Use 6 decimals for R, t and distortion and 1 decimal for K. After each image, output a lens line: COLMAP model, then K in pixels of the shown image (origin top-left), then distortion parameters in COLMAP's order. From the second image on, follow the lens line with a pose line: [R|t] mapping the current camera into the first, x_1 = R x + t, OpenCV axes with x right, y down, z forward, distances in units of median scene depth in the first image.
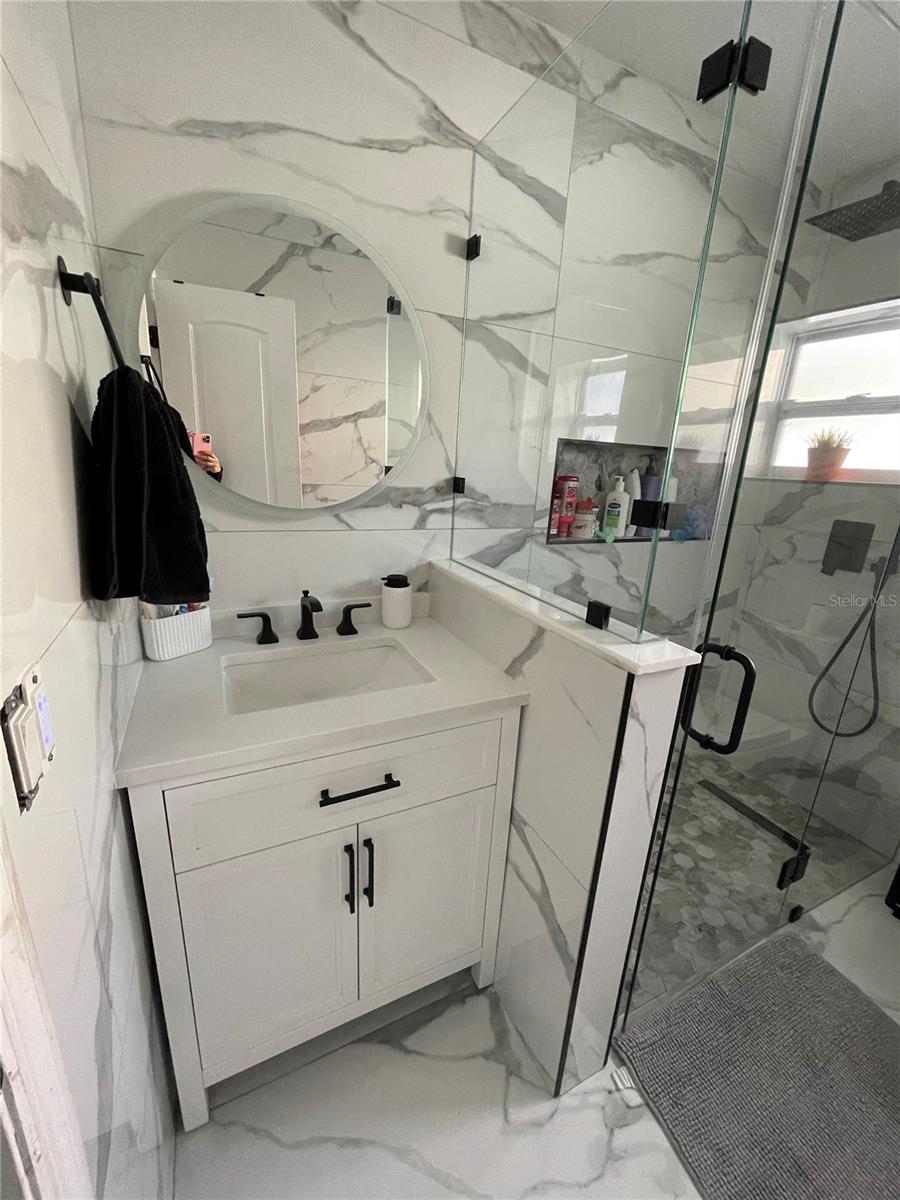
lens RADIAL K [[484.9, 0, 448.7], [0, 484.9, 599.1], [0, 0, 1]] dist [0.002825, -0.000009]
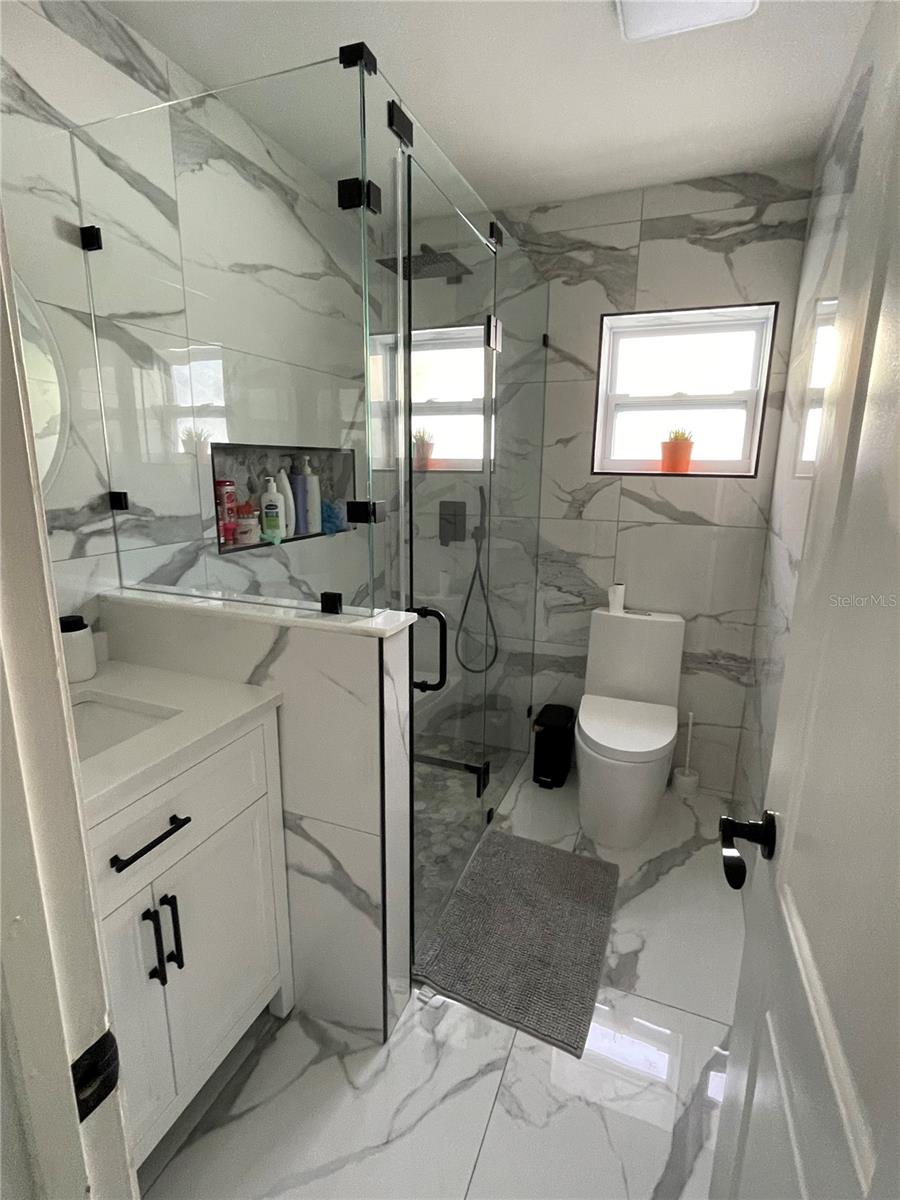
lens RADIAL K [[598.9, 0, 449.1], [0, 598.9, 599.8], [0, 0, 1]] dist [0.000524, 0.001089]
pose [[0.736669, -0.195284, 0.647443, -0.290765], [0.214921, 0.975368, 0.049655, 0.010867], [-0.641193, 0.102570, 0.760494, -0.182272]]
